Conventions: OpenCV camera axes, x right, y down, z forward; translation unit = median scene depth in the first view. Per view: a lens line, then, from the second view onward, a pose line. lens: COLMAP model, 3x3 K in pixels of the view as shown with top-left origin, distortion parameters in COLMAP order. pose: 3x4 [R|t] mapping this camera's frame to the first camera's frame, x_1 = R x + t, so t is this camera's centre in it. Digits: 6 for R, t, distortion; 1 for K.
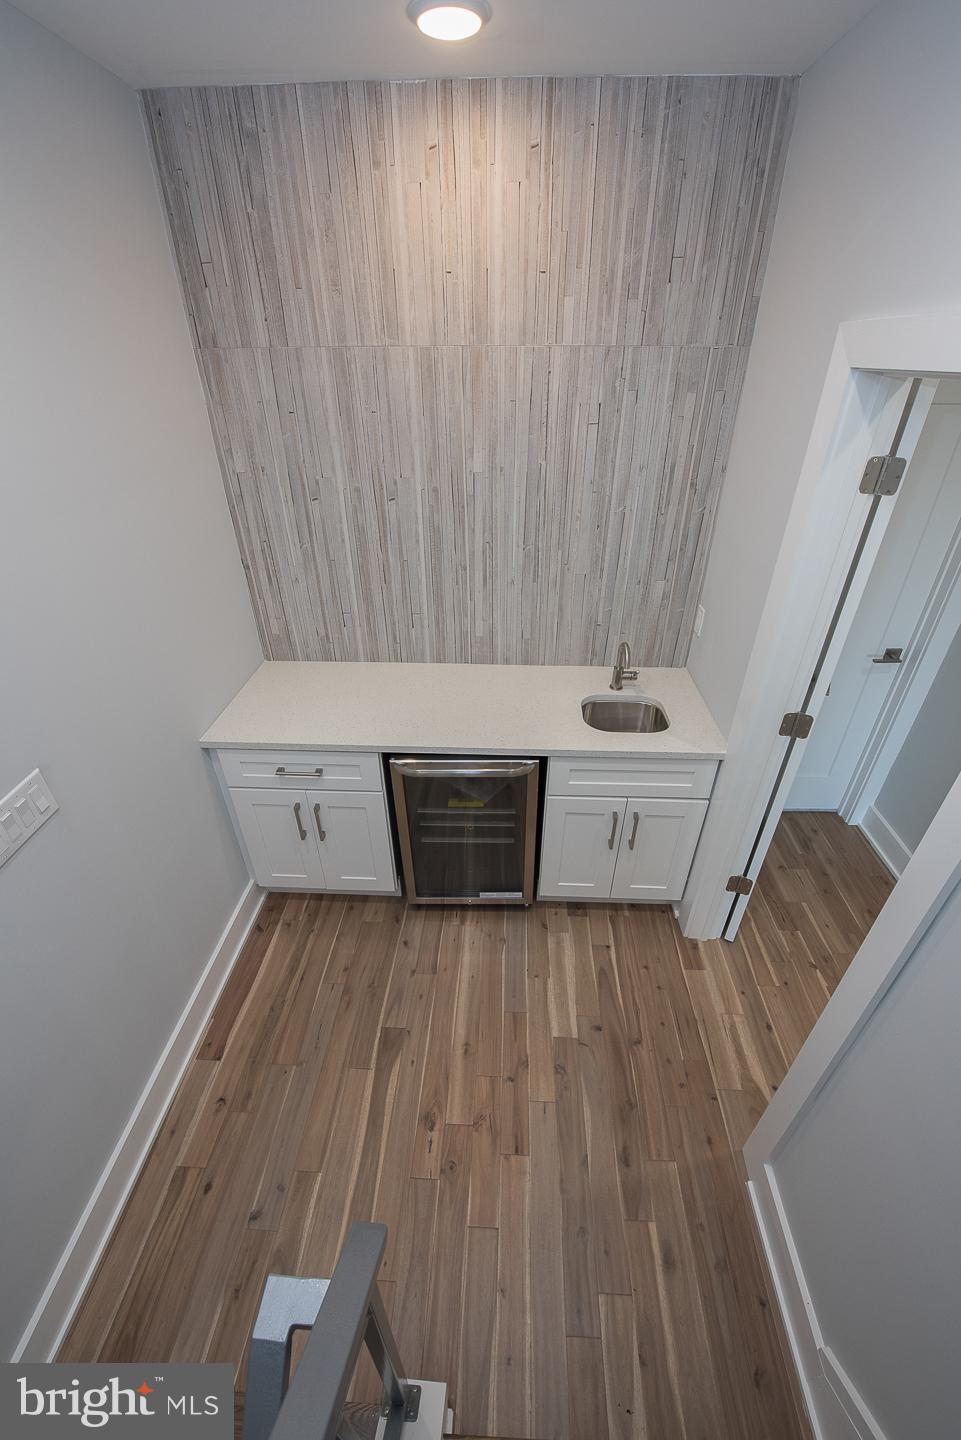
lens RADIAL K [[577.8, 0, 477.2], [0, 577.8, 714.7], [0, 0, 1]] dist [-0.016394, -0.002134]
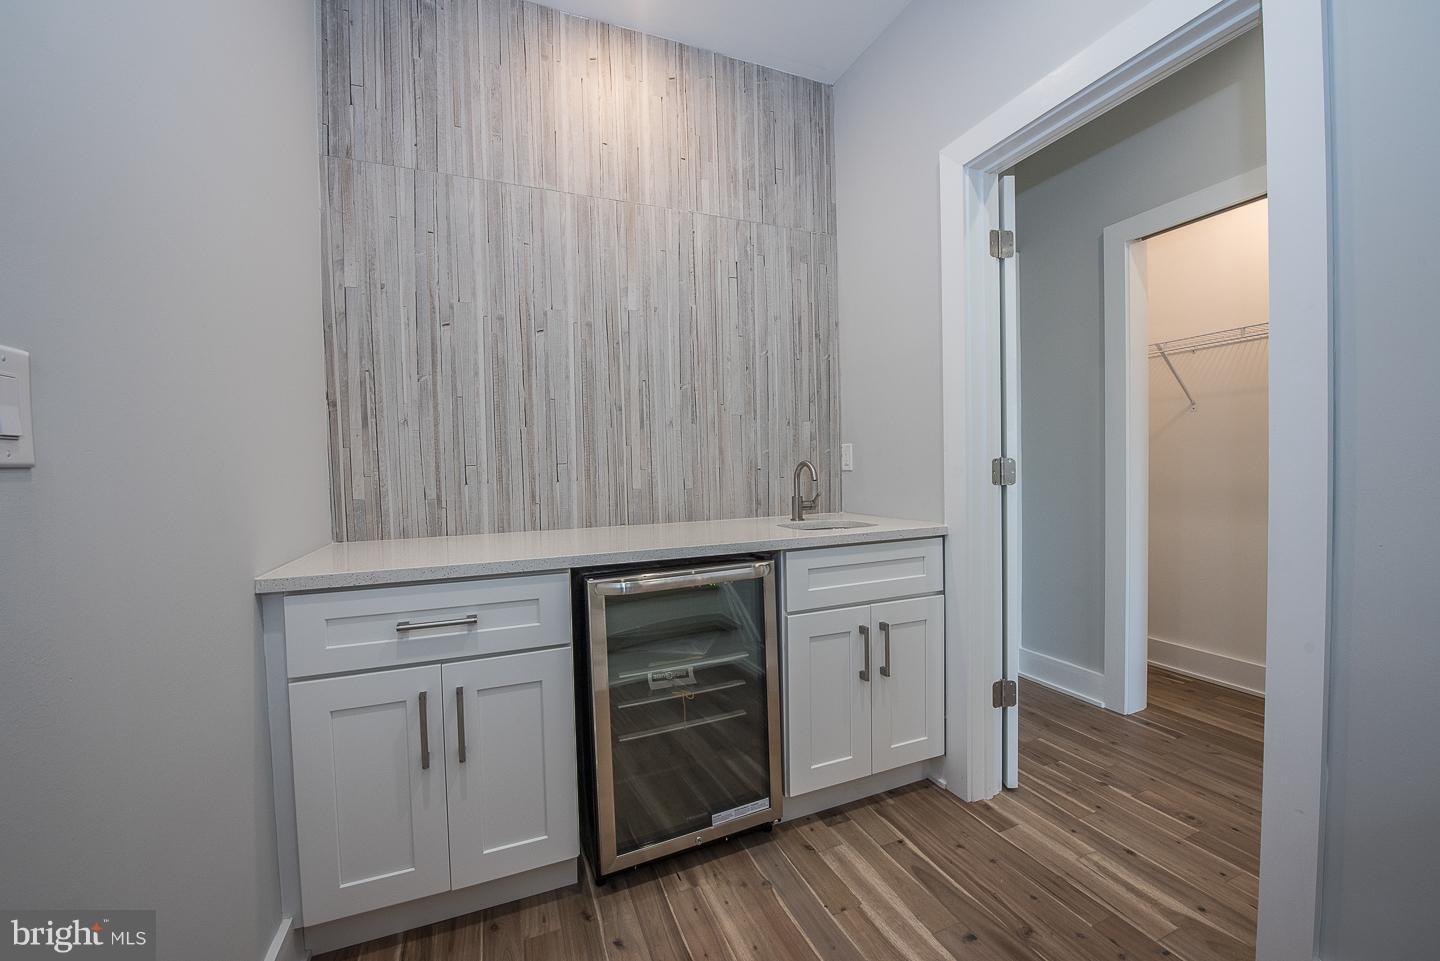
lens RADIAL K [[577.8, 0, 720.8], [0, 577.8, 472.6], [0, 0, 1]] dist [-0.016394, -0.002134]
pose [[0.902601, -0.018216, 0.430092, -0.302776], [0.240903, 0.849382, -0.469591, 0.331941], [-0.356758, 0.527464, 0.771042, 0.330860]]
